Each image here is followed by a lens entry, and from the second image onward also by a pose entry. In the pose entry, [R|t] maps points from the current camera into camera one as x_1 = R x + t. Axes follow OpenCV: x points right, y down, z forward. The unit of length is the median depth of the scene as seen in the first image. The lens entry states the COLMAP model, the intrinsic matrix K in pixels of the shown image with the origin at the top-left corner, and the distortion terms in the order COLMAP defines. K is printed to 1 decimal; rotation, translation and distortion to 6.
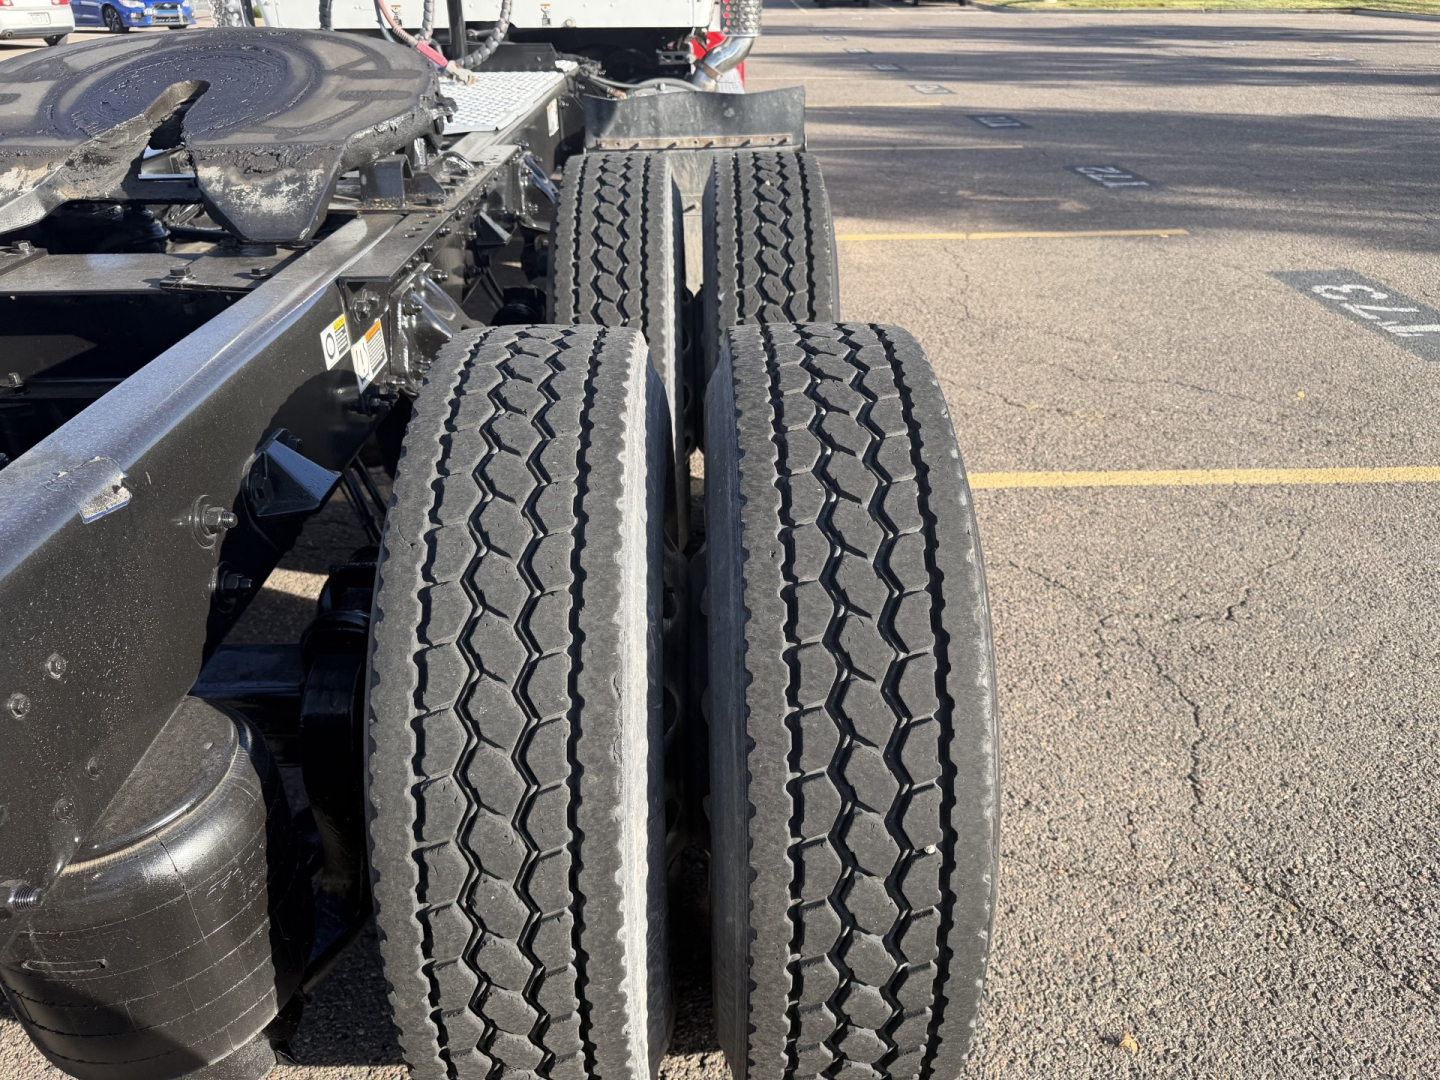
lens RADIAL K [[1004.0, 0, 724.9], [0, 1004.0, 539.8], [0, 0, 1]] dist [0.002664, -0.005209]
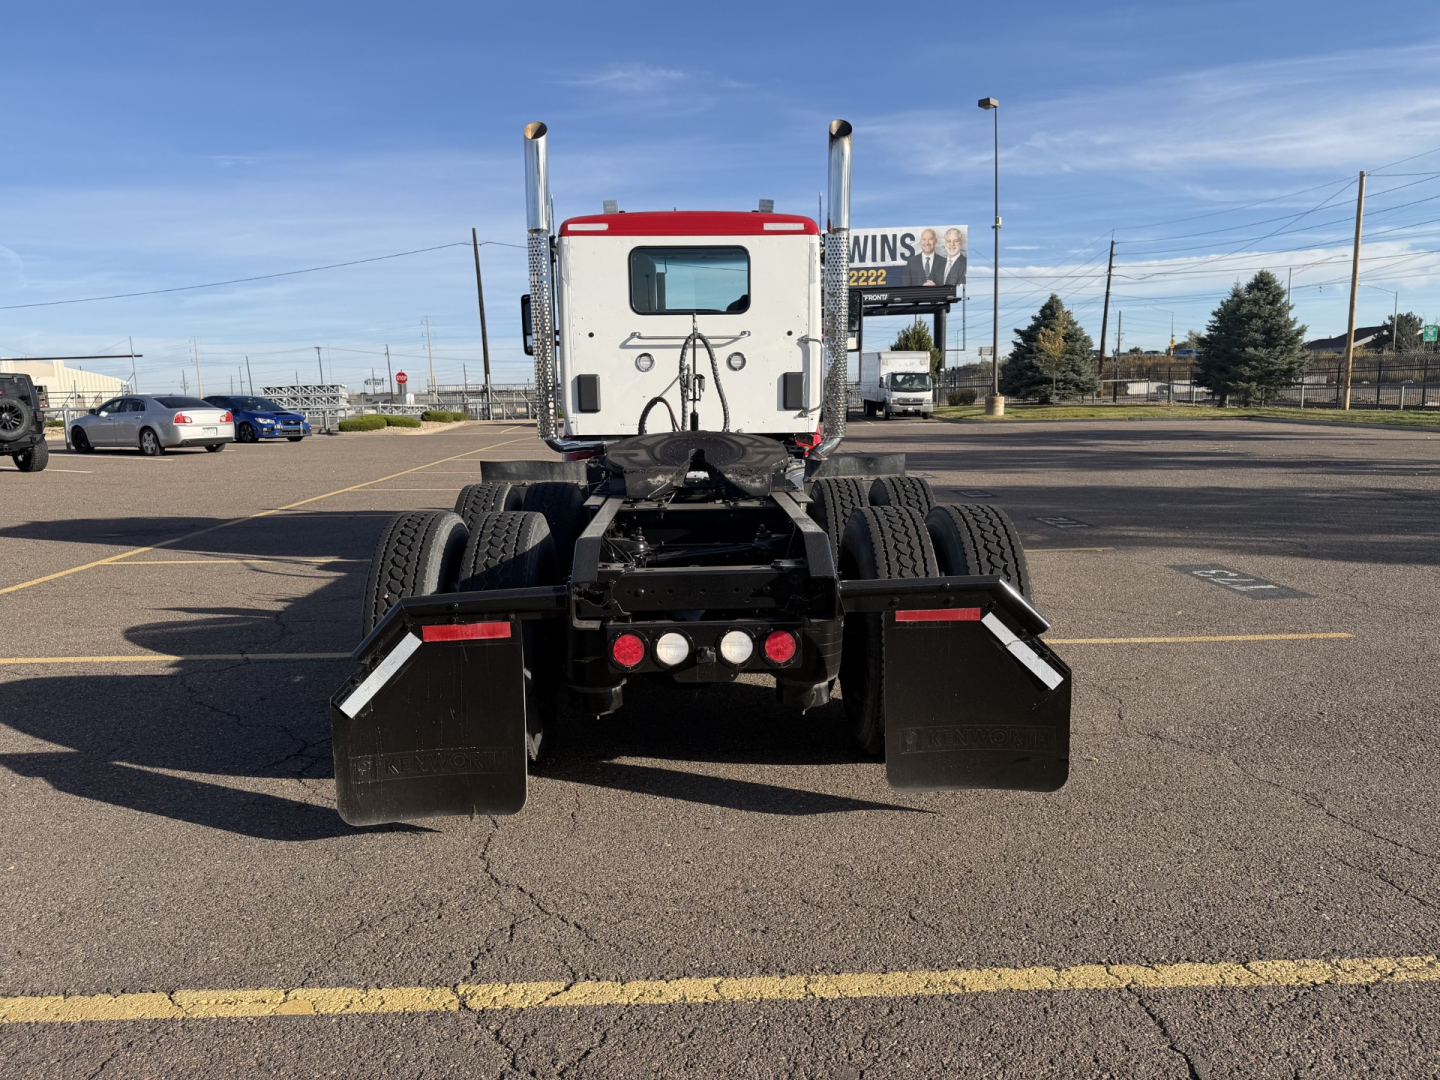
lens RADIAL K [[950.9, 0, 710.8], [0, 950.9, 537.5], [0, 0, 1]] dist [0.025038, -0.006684]
pose [[0.999889, -0.006646, -0.013362, -0.218970], [0.001434, 0.934003, -0.357263, 0.314723], [0.014855, 0.357204, 0.933908, -0.602959]]
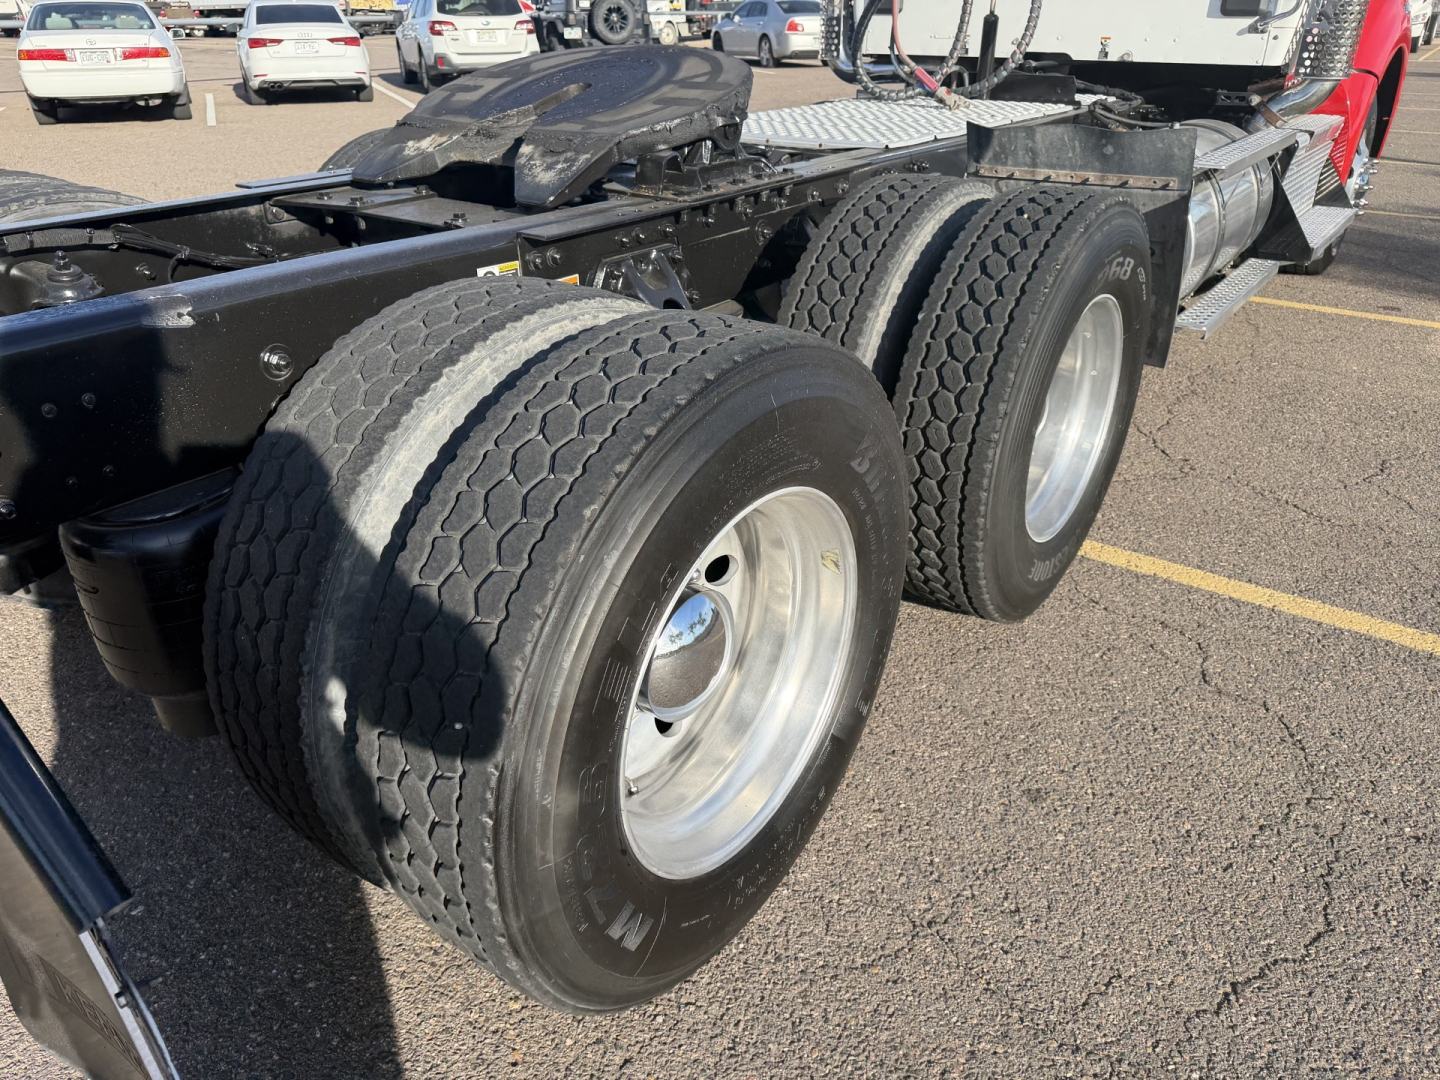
lens RADIAL K [[1004.0, 0, 724.8], [0, 1004.0, 542.0], [0, 0, 1]] dist [0.002664, -0.005209]
pose [[0.796932, 0.289333, -0.530269, 0.226676], [-0.302168, 0.951049, 0.064802, -0.015760], [0.523062, 0.108588, 0.845349, 0.029922]]
